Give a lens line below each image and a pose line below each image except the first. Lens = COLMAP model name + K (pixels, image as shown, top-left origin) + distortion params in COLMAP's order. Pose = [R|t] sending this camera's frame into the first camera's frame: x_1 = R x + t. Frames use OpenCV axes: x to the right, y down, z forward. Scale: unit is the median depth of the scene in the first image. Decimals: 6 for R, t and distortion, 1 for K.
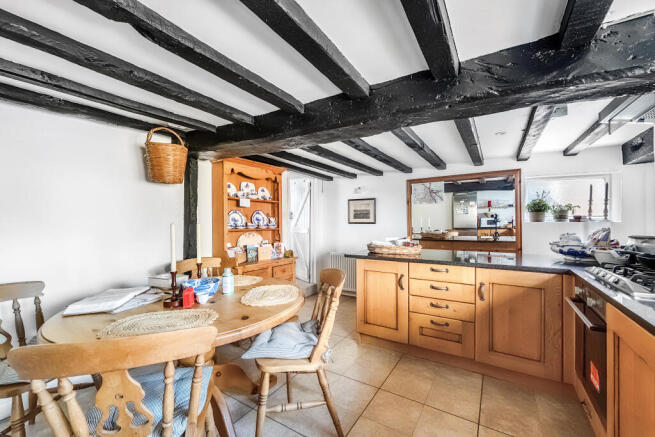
lens RADIAL K [[262.5, 0, 329.6], [0, 262.5, 220.3], [0, 0, 1]] dist [-0.003225, -0.000375]
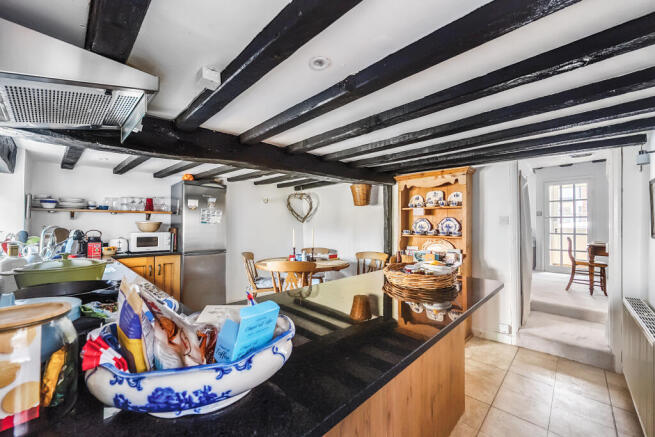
lens RADIAL K [[262.5, 0, 329.0], [0, 262.5, 222.4], [0, 0, 1]] dist [-0.003225, -0.000375]
pose [[-0.194094, -0.015826, -0.980855, 0.439123], [-0.002751, 0.999875, -0.015589, -0.001143], [0.980979, -0.000328, -0.194114, 0.431934]]
